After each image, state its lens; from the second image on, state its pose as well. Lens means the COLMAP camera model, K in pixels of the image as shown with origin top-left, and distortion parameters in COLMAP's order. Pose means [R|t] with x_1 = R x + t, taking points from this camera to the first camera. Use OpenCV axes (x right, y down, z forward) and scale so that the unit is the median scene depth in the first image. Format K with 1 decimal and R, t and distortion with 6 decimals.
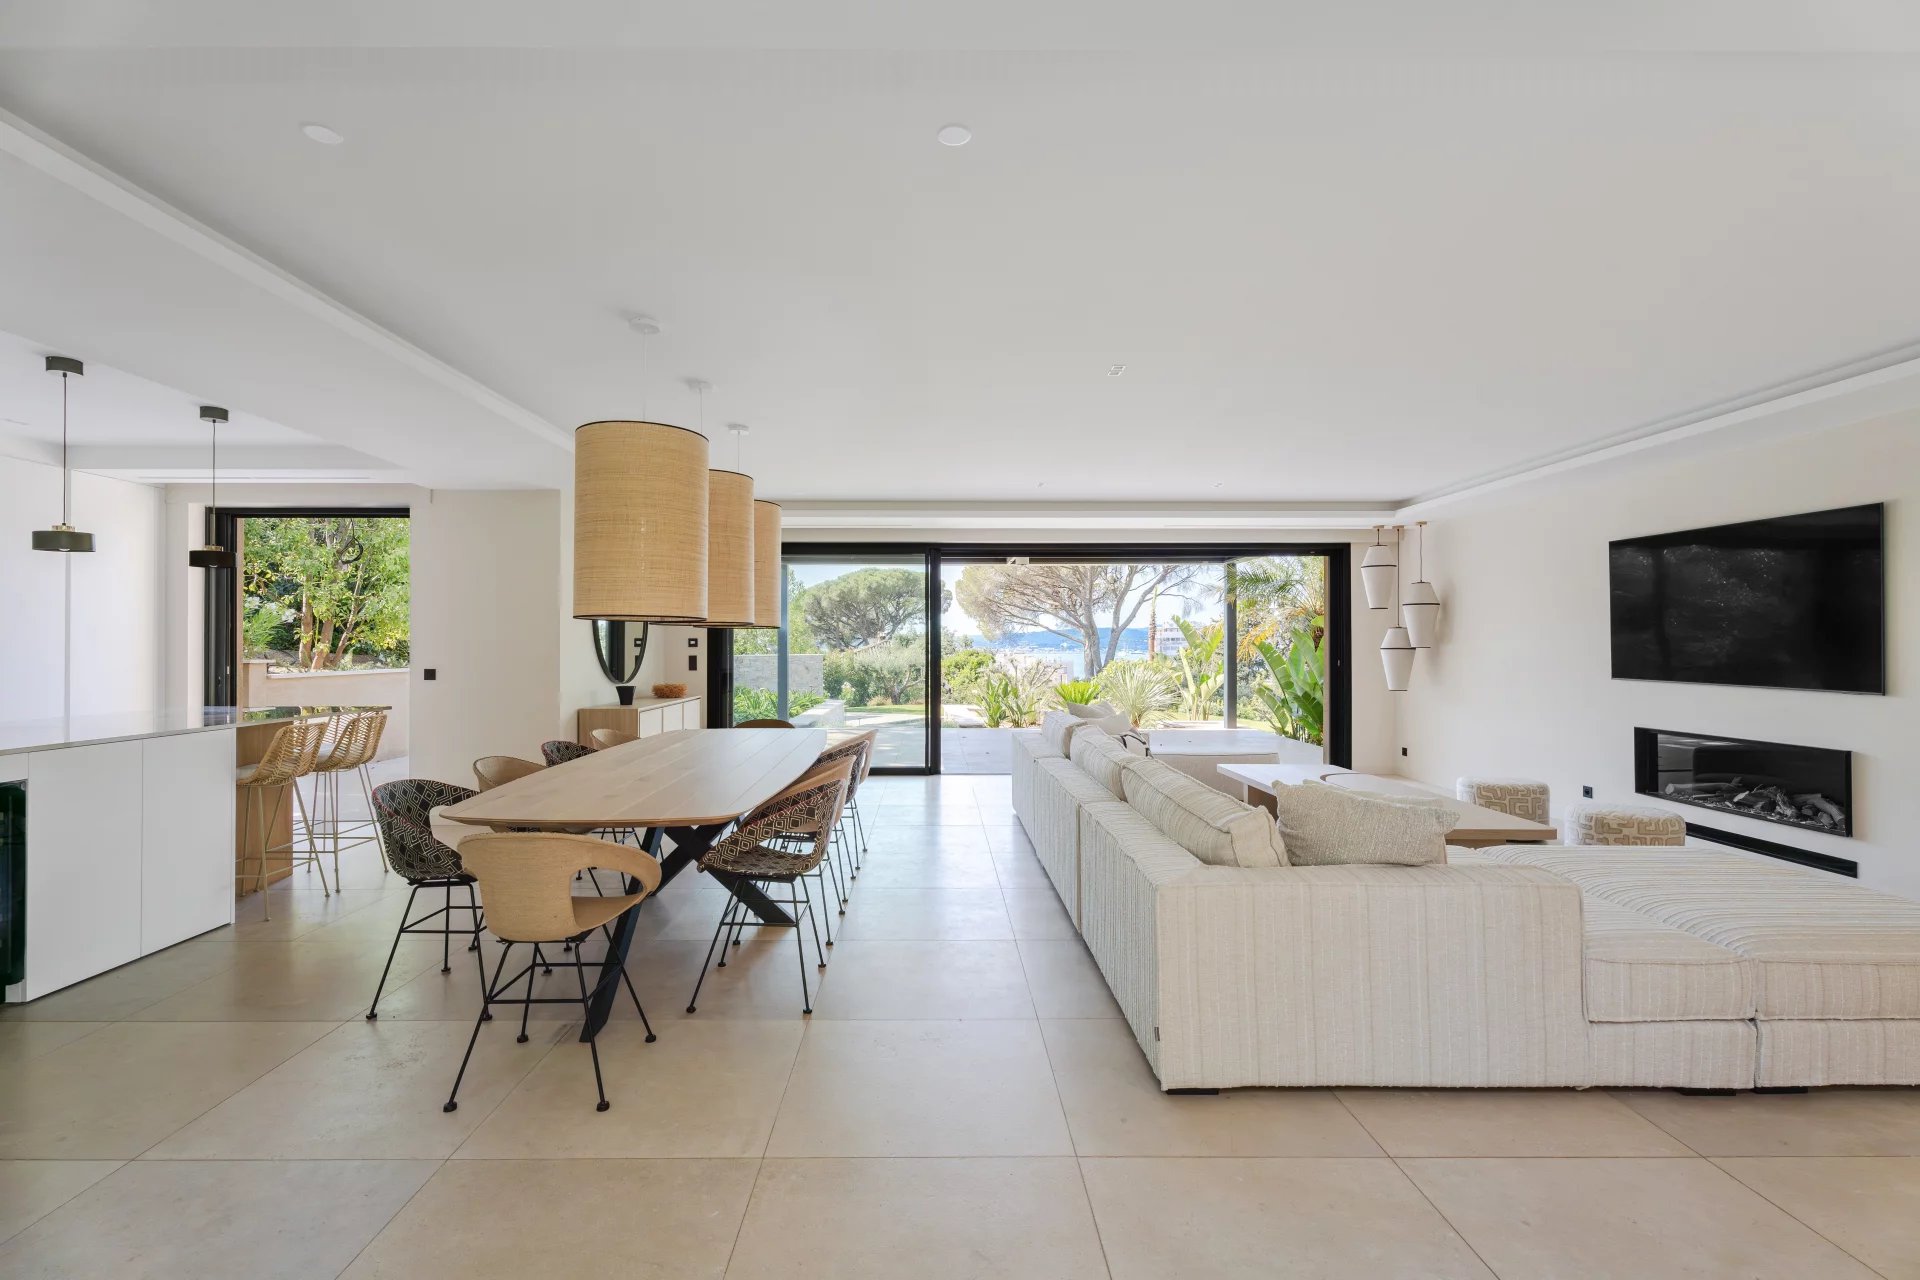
lens RADIAL K [[848.5, 0, 937.1], [0, 848.5, 639.2], [0, 0, 1]] dist [0.002716, 0.000229]
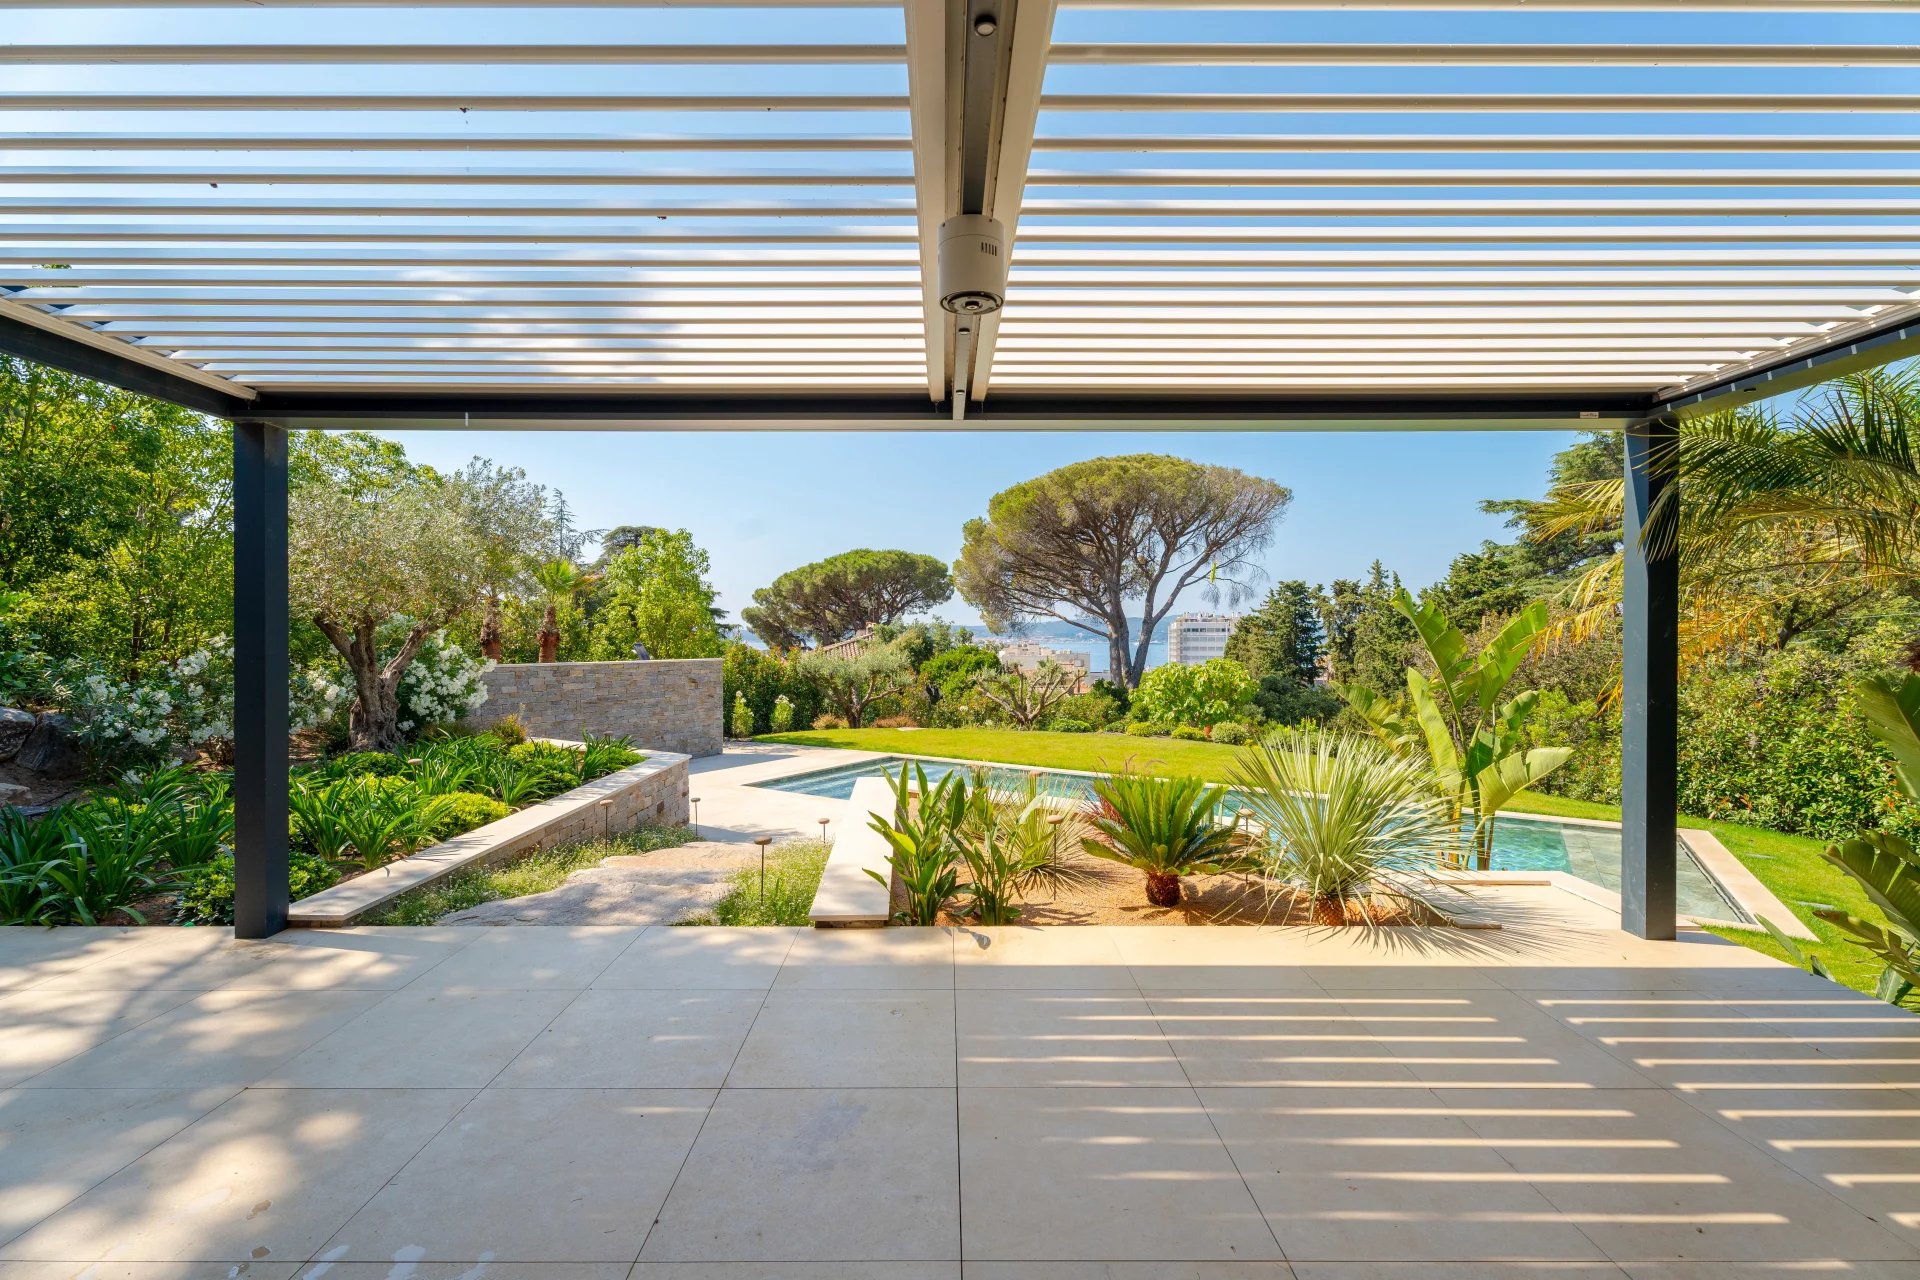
lens RADIAL K [[857.8, 0, 947.9], [0, 857.8, 639.9], [0, 0, 1]] dist [0.003022, 0.000206]
pose [[0.999990, 0.002419, -0.003735, 0.020674], [-0.002371, 0.999918, 0.012617, -0.002867], [0.003765, -0.012608, 0.999913, 0.173819]]
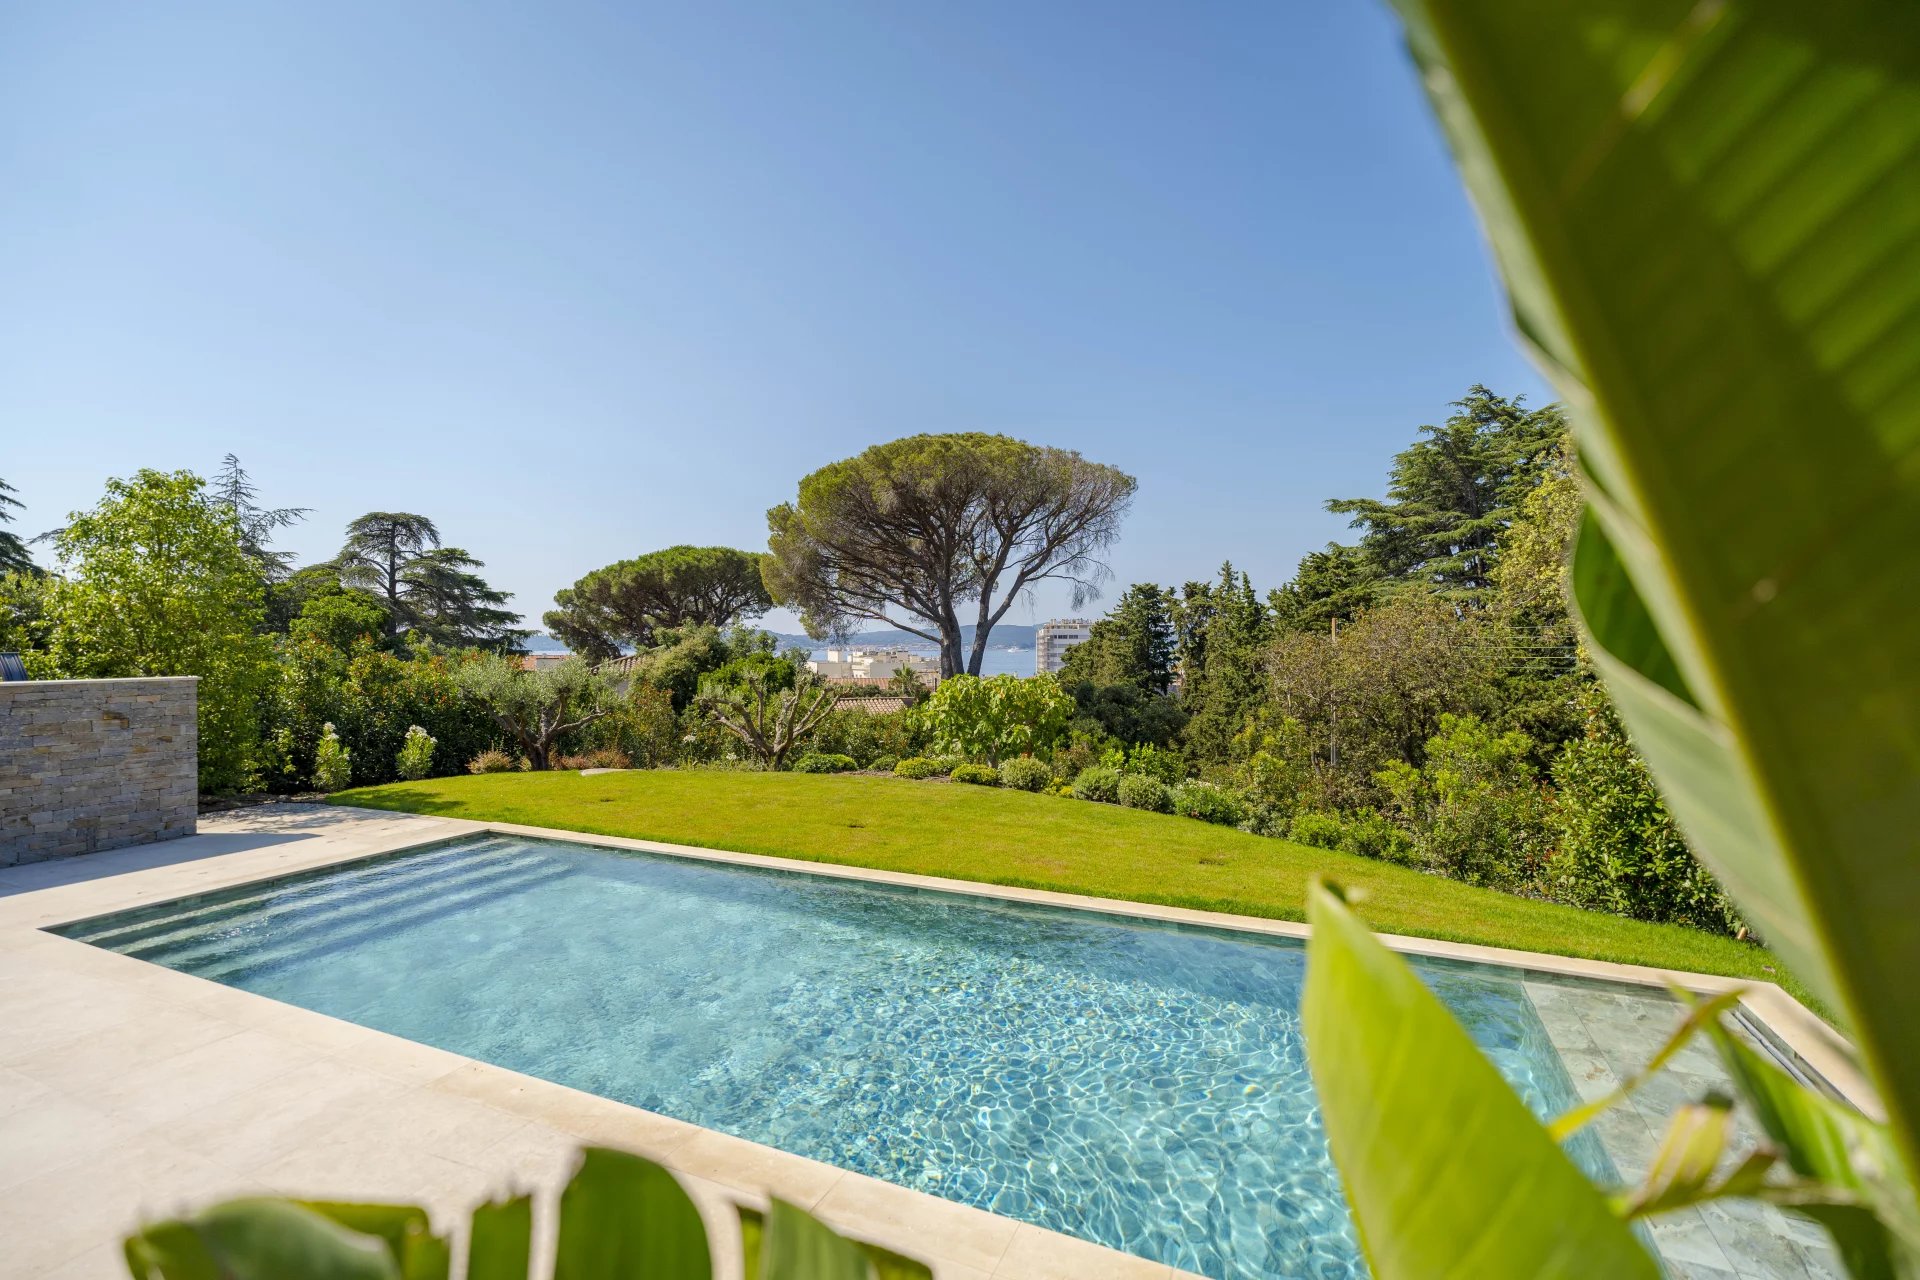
lens RADIAL K [[856.0, 0, 953.7], [0, 856.0, 641.1], [0, 0, 1]] dist [-0.003655, 0.000308]
pose [[0.989216, -0.001666, 0.146454, 0.078523], [0.000924, 0.999986, 0.005135, -0.000379], [-0.146460, -0.004945, 0.989204, 0.283039]]
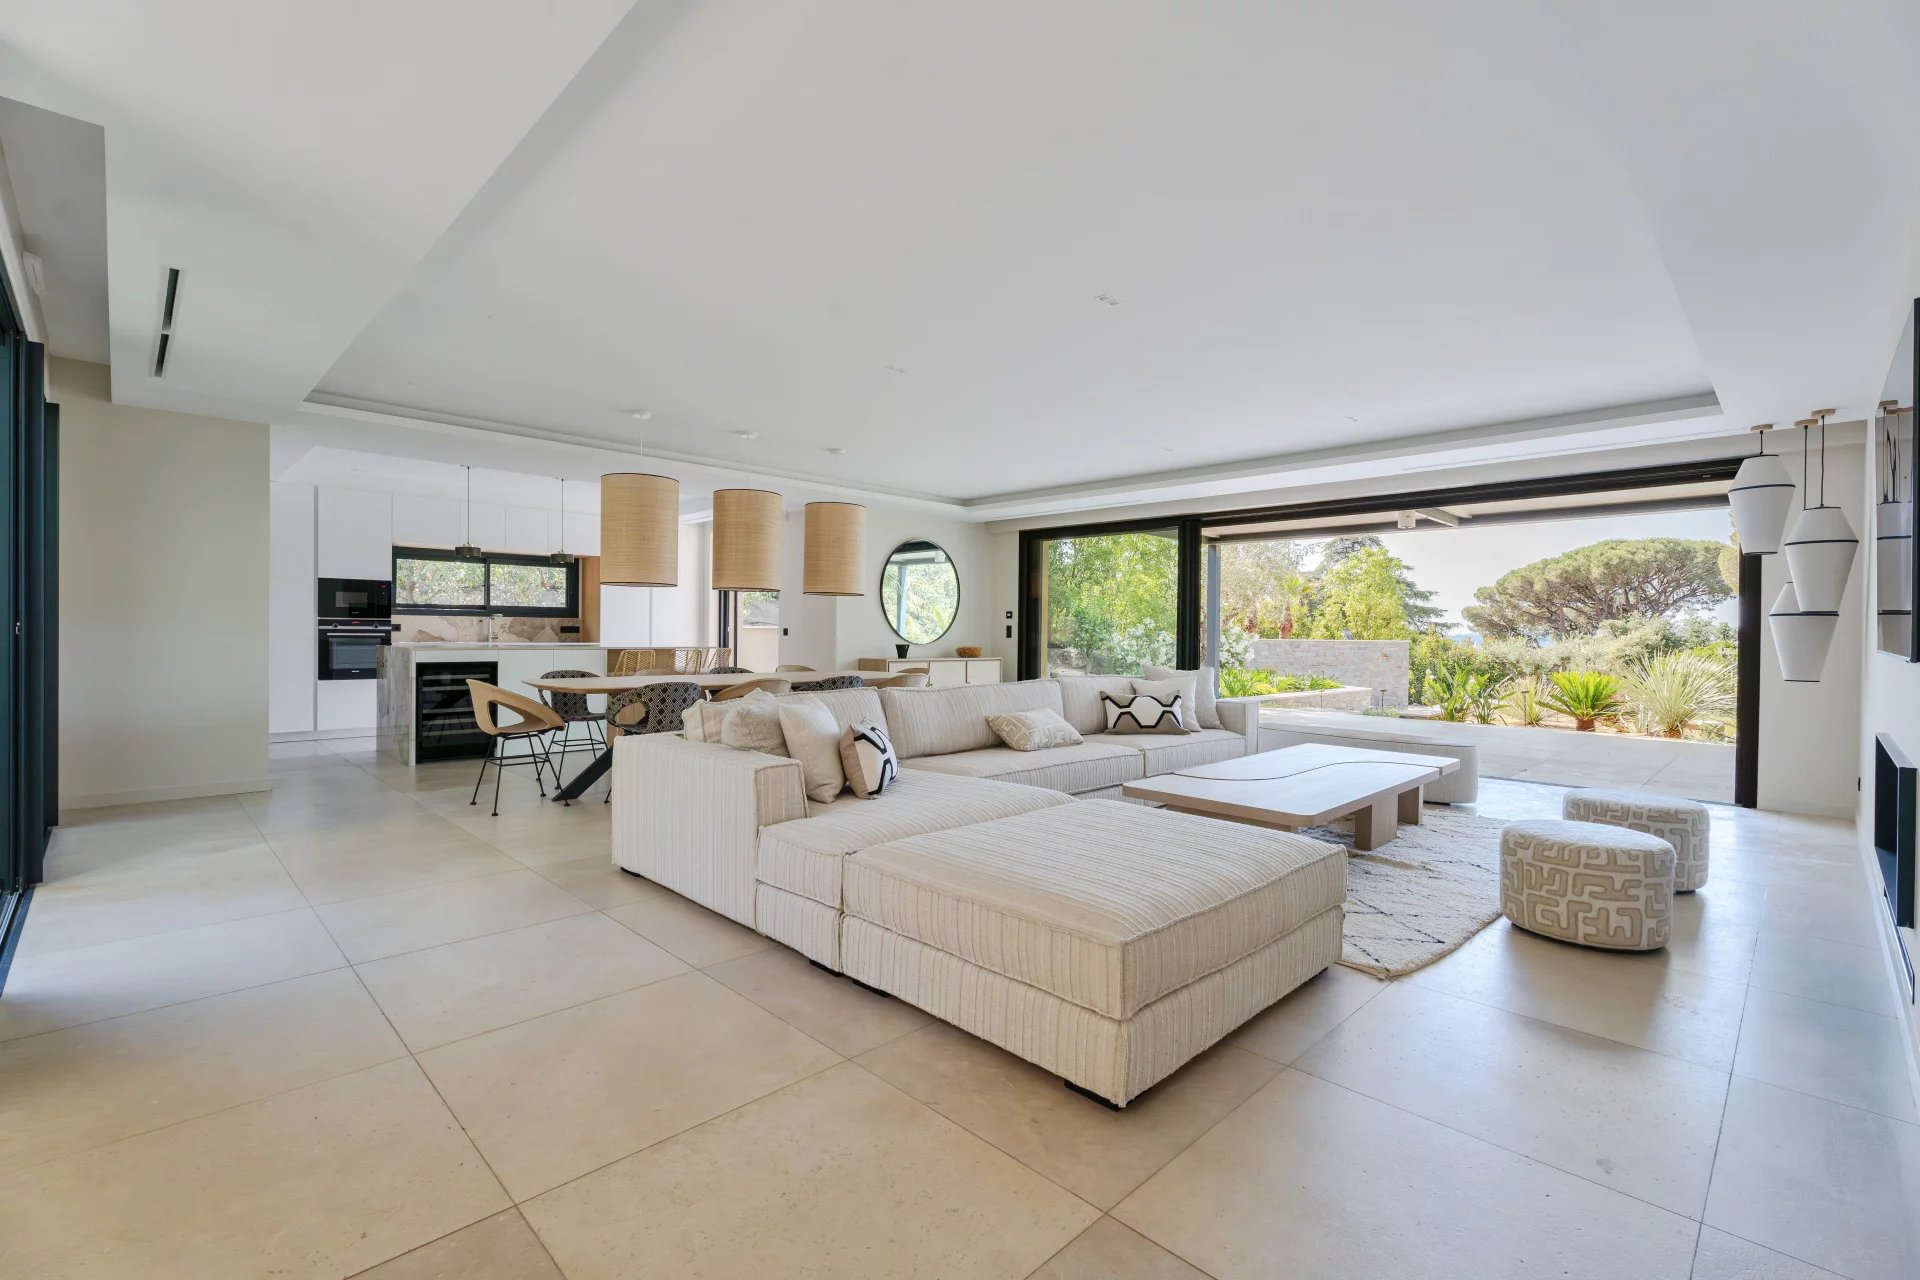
lens RADIAL K [[846.3, 0, 960.0], [0, 846.3, 640.0], [0, 0, 1]] dist [0.007882, 0.000089]
pose [[0.704307, 0.014941, -0.709738, 0.085185], [-0.006938, 0.999876, 0.014164, 0.003780], [0.709861, -0.005051, 0.704323, 0.015777]]
